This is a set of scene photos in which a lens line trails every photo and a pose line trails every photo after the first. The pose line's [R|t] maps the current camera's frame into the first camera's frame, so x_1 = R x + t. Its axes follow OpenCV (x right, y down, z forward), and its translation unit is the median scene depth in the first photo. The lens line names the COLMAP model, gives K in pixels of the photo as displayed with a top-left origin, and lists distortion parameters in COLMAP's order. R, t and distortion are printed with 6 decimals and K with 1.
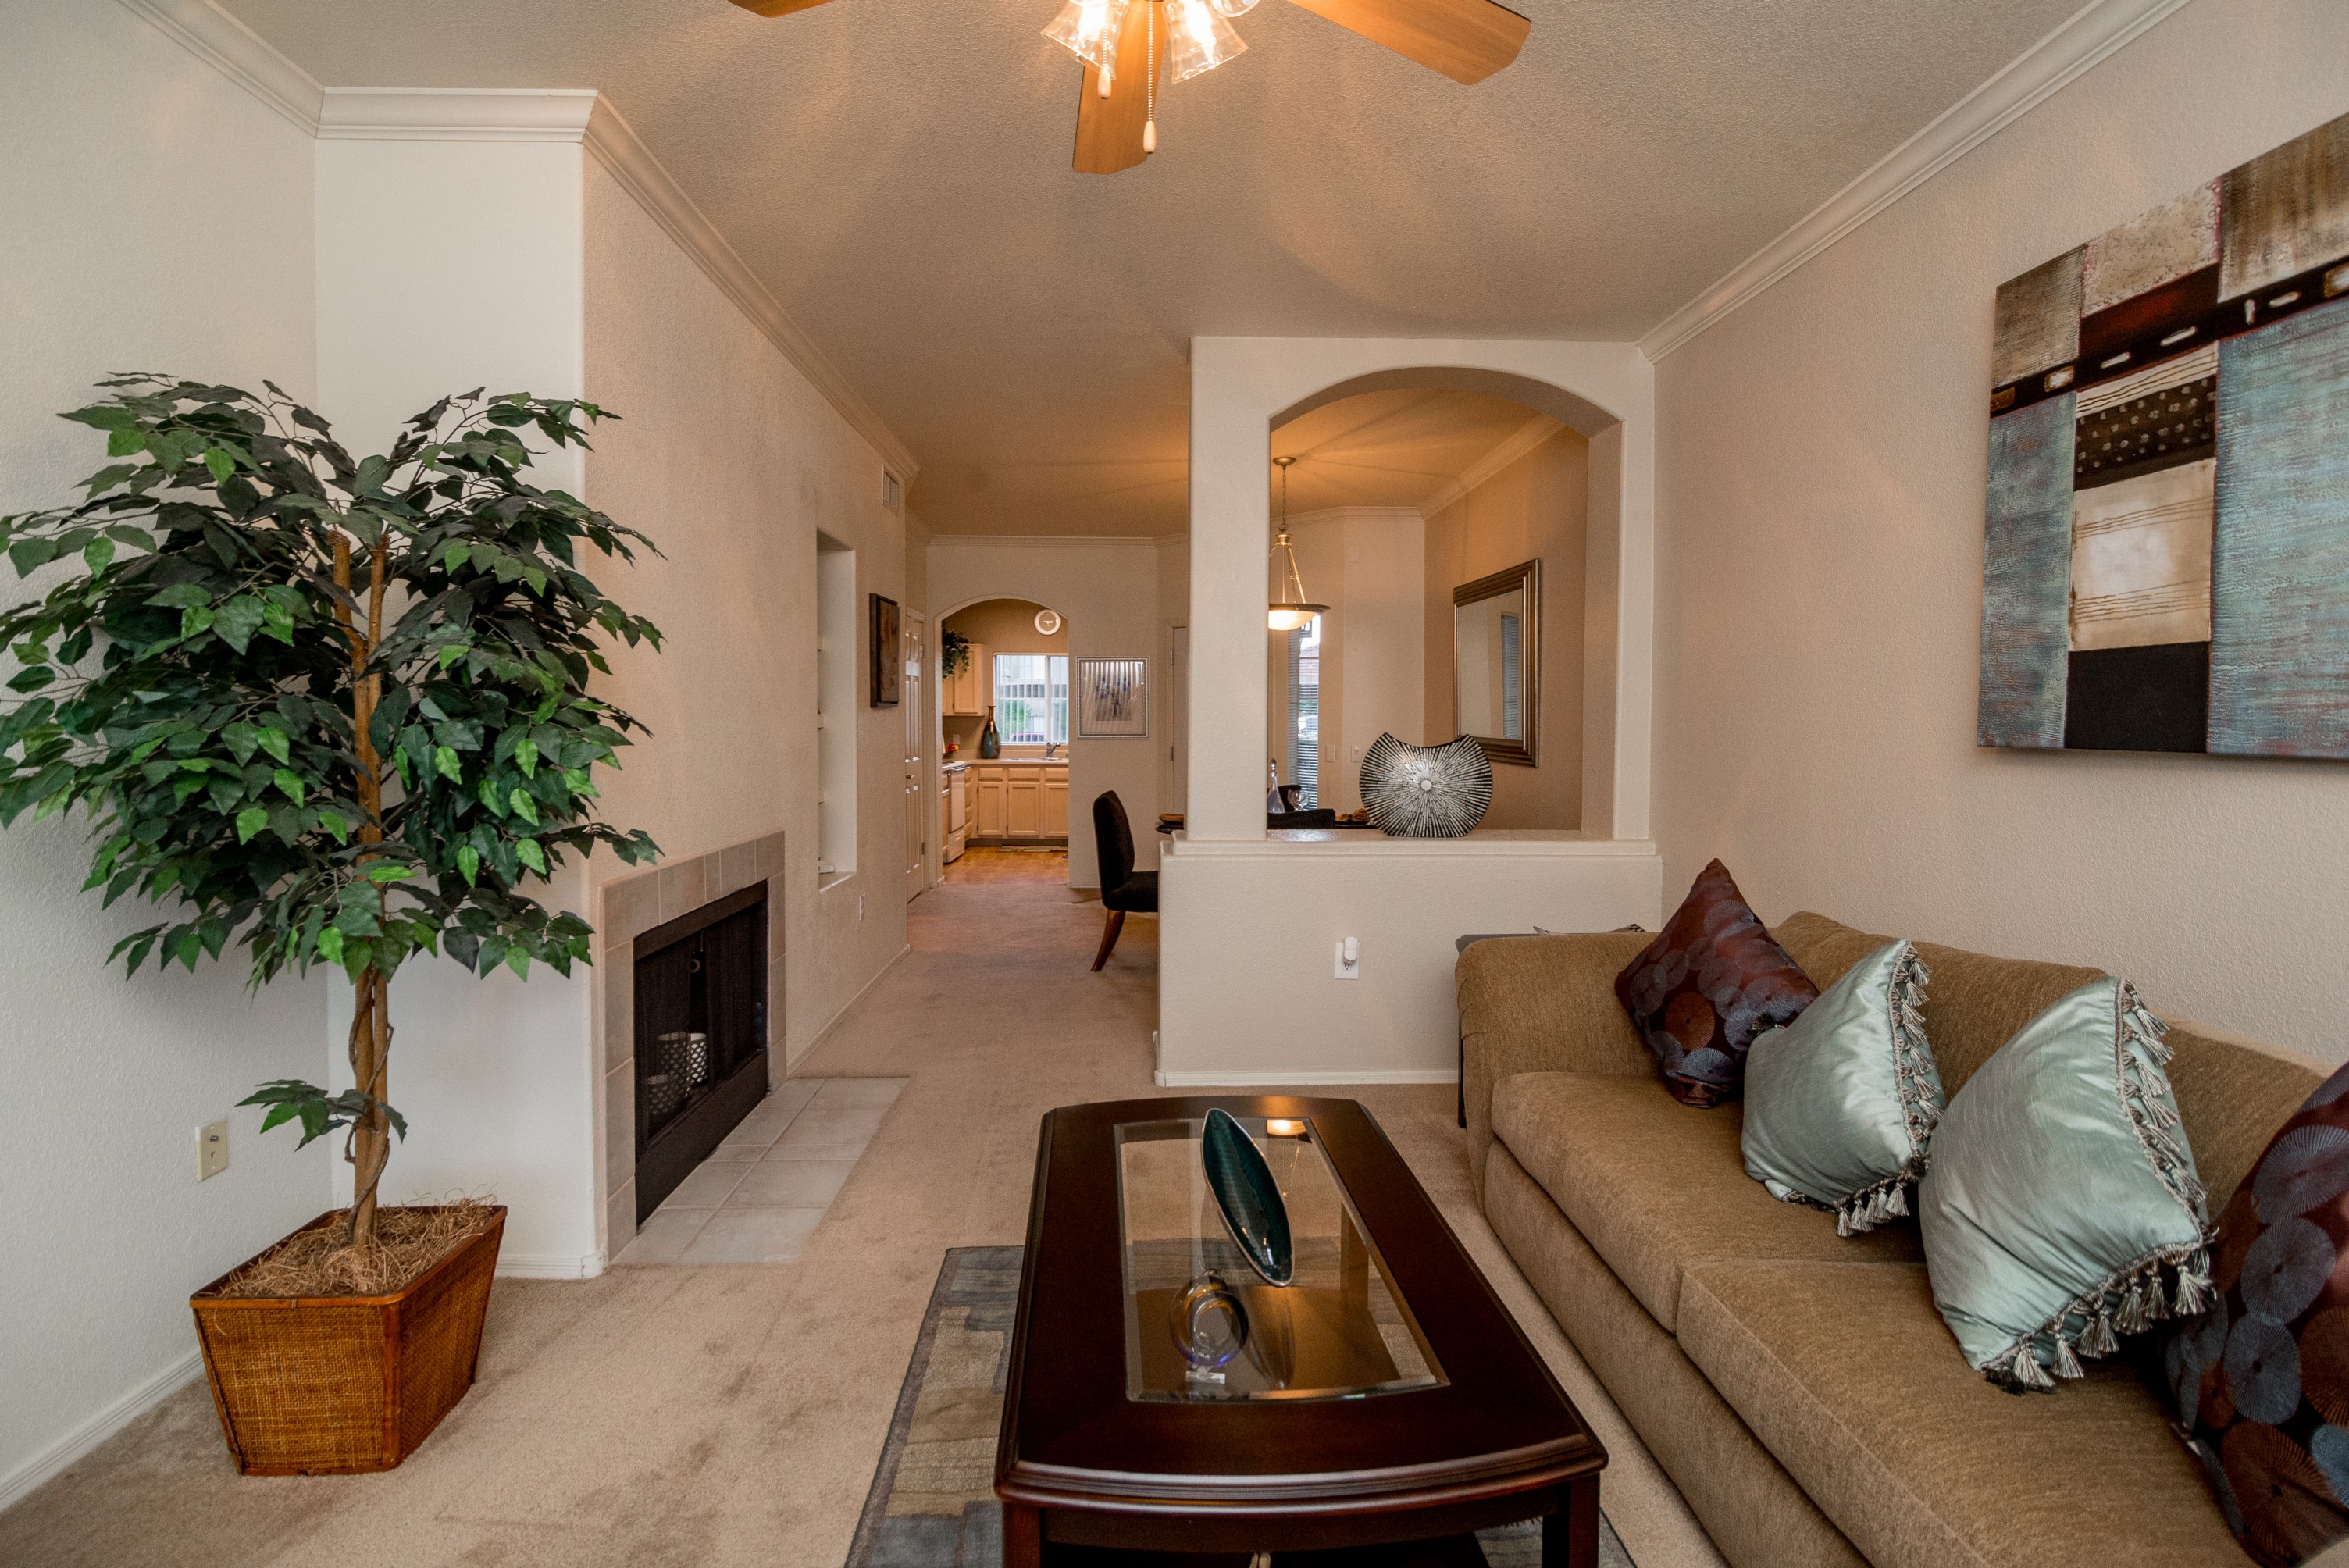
lens RADIAL K [[1031.0, 0, 1185.4], [0, 1031.0, 722.7], [0, 0, 1]] dist [-0.016828, -0.005690]
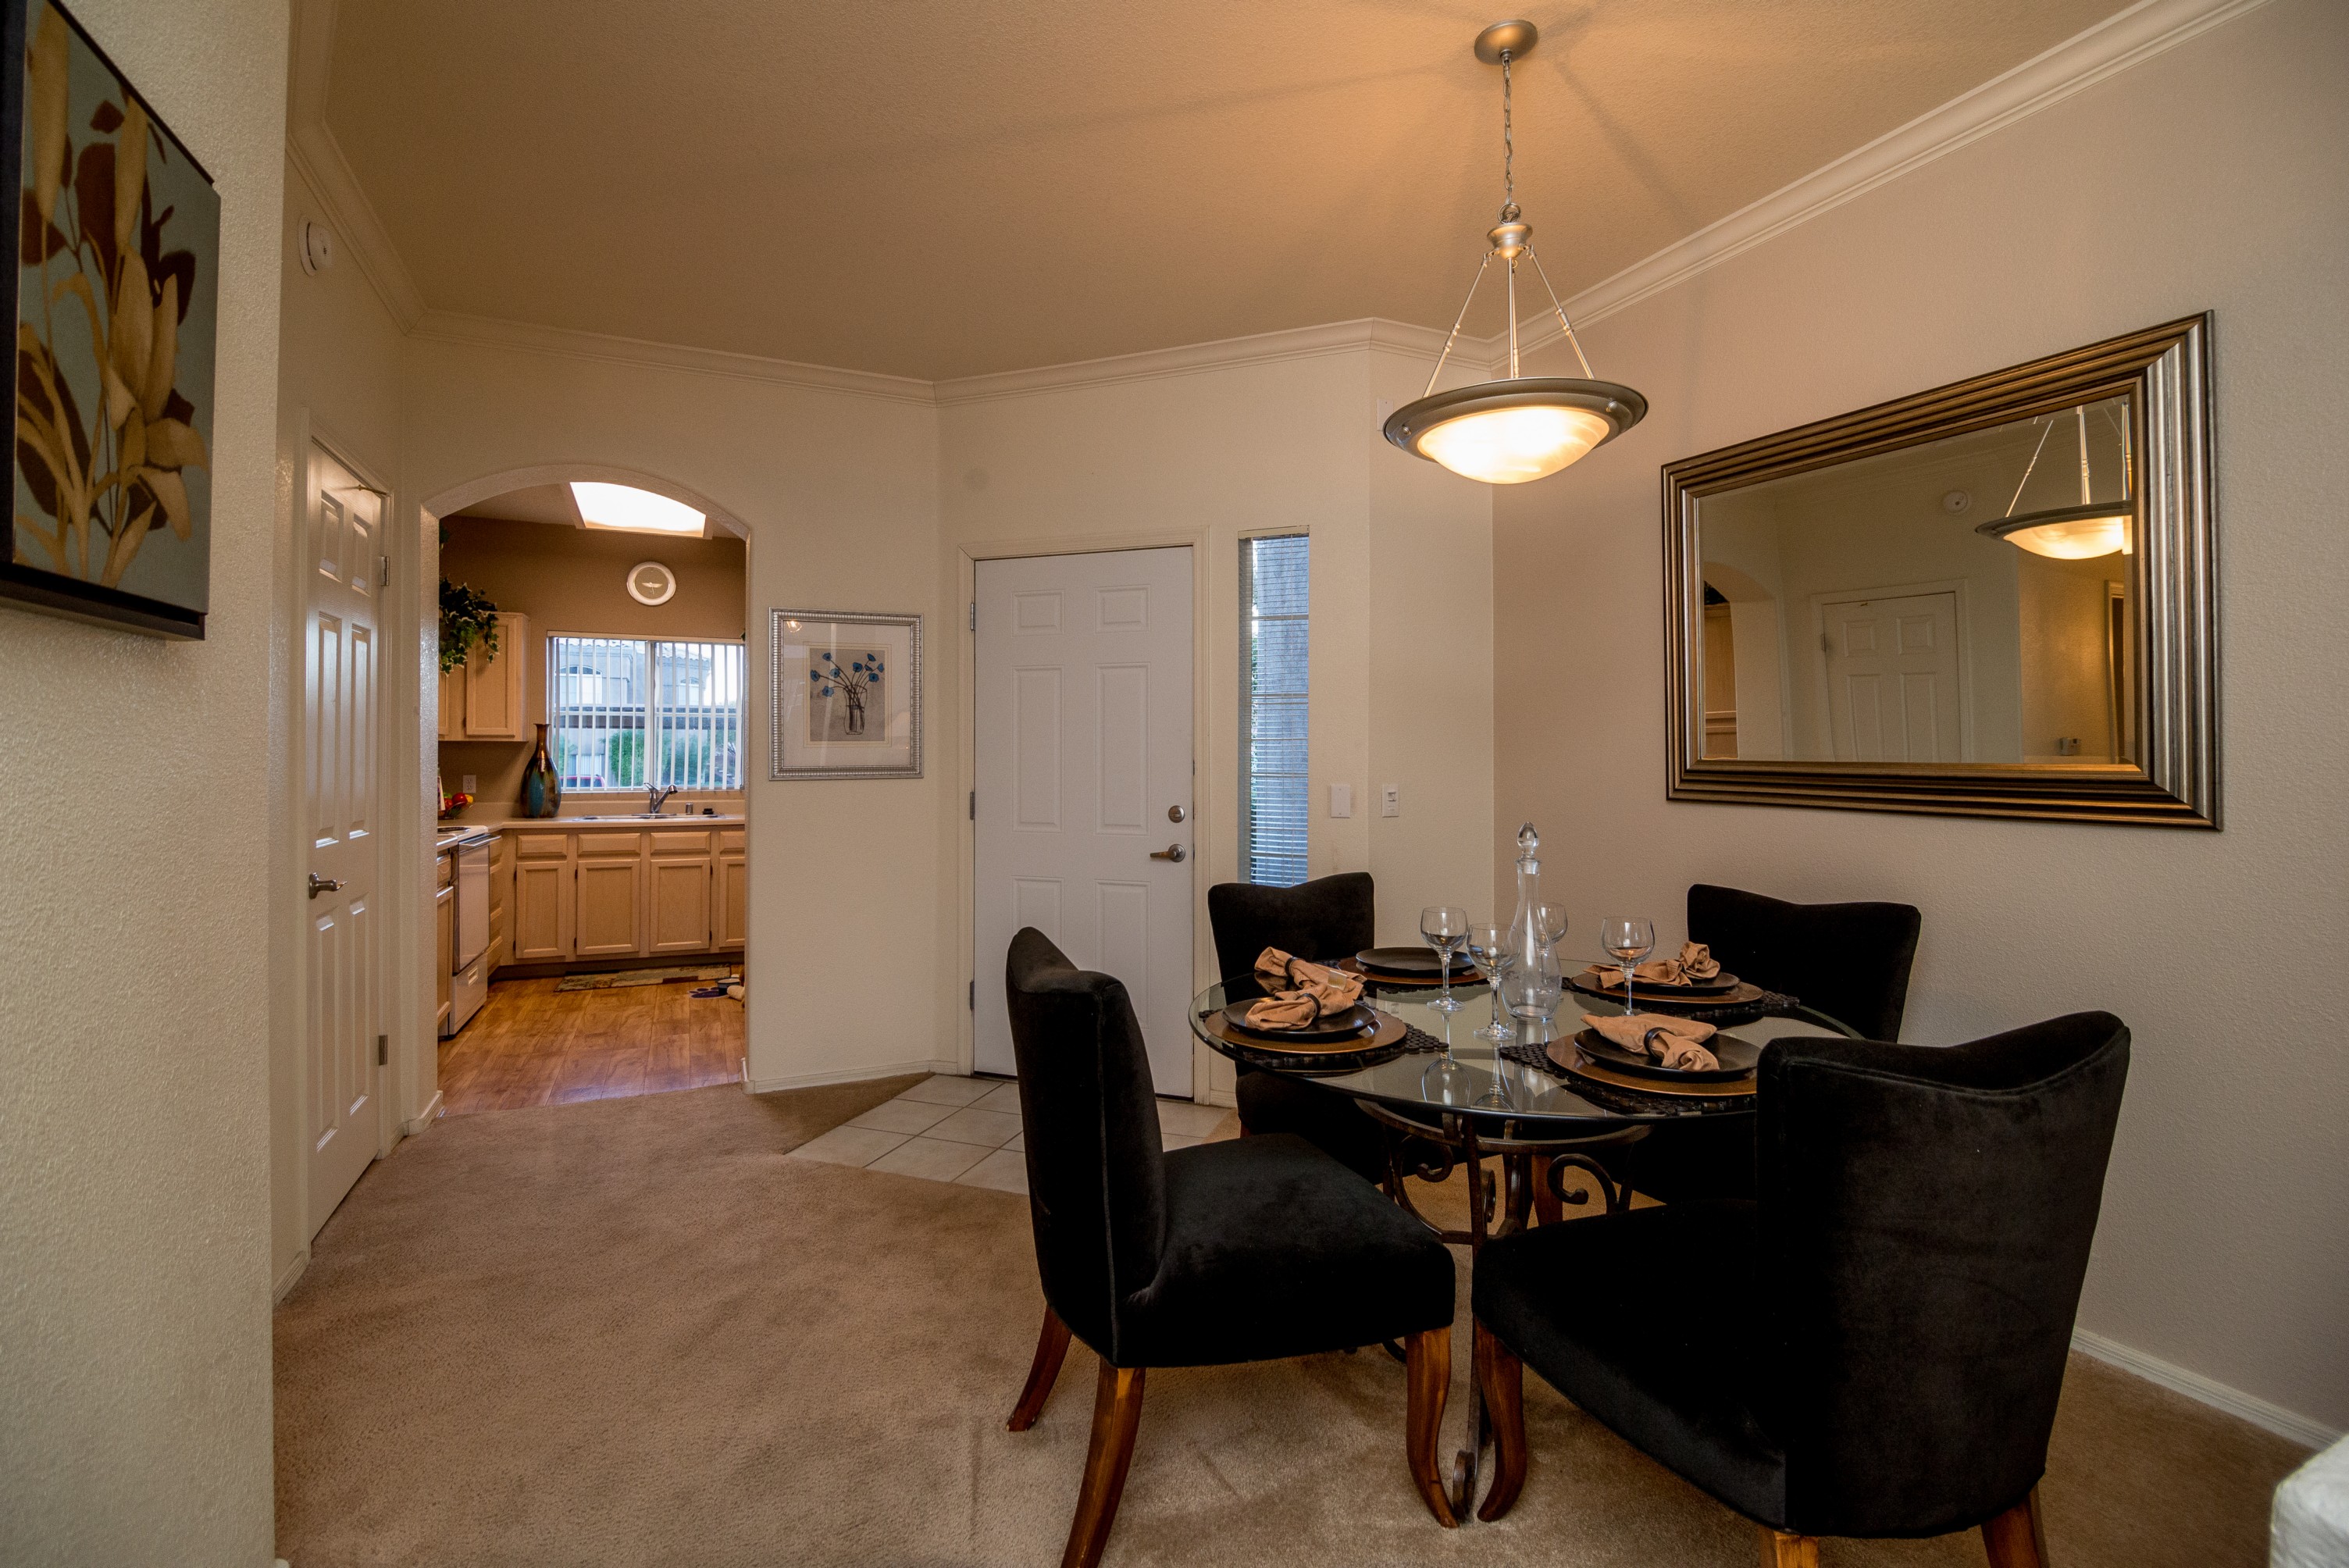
lens RADIAL K [[1029.2, 0, 1178.0], [0, 1029.2, 757.2], [0, 0, 1]] dist [-0.015157, -0.000105]
pose [[0.923952, 0.004599, 0.382481, -0.084717], [0.000624, 0.999908, -0.013530, 0.009813], [-0.382508, 0.012739, 0.923864, 0.365503]]
